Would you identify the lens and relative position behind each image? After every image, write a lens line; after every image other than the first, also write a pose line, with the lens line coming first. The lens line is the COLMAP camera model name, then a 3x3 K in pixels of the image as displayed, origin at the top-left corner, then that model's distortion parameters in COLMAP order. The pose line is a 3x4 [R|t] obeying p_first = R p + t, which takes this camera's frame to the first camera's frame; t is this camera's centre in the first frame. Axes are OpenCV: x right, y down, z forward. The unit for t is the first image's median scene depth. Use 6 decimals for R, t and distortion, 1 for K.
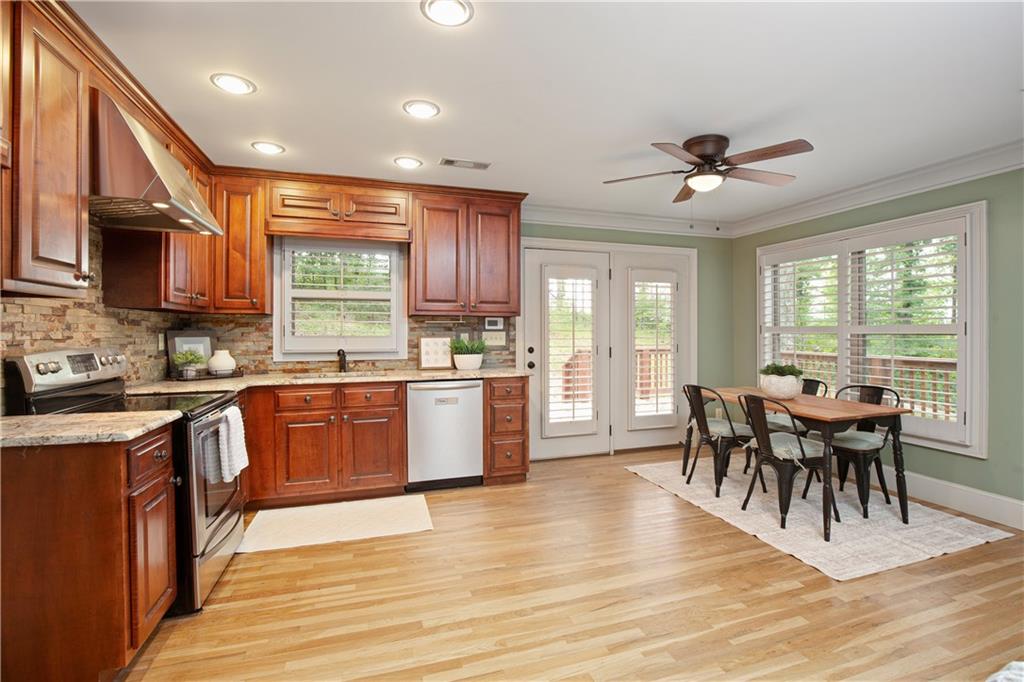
lens RADIAL K [[488.4, 0, 513.4], [0, 488.4, 330.5], [0, 0, 1]] dist [-0.003501, -0.000278]
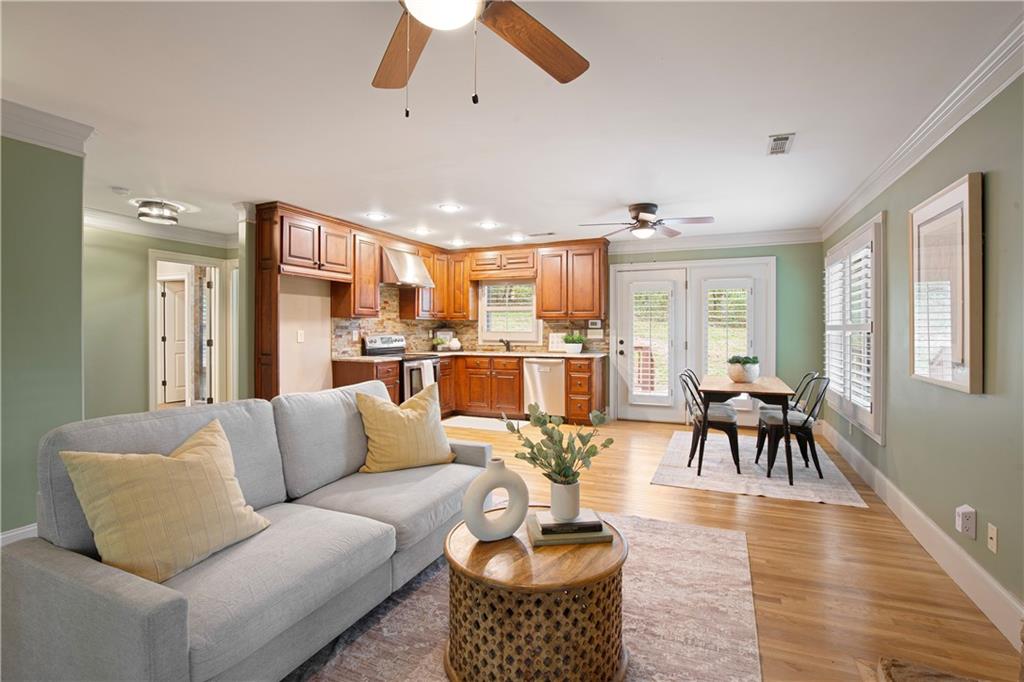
lens RADIAL K [[488.4, 0, 513.4], [0, 488.4, 330.5], [0, 0, 1]] dist [-0.003501, -0.000278]
pose [[0.729657, 0.002207, -0.683810, 0.931397], [0.000213, 0.999994, 0.003455, 0.000559], [0.683813, -0.002667, 0.729652, -0.314428]]
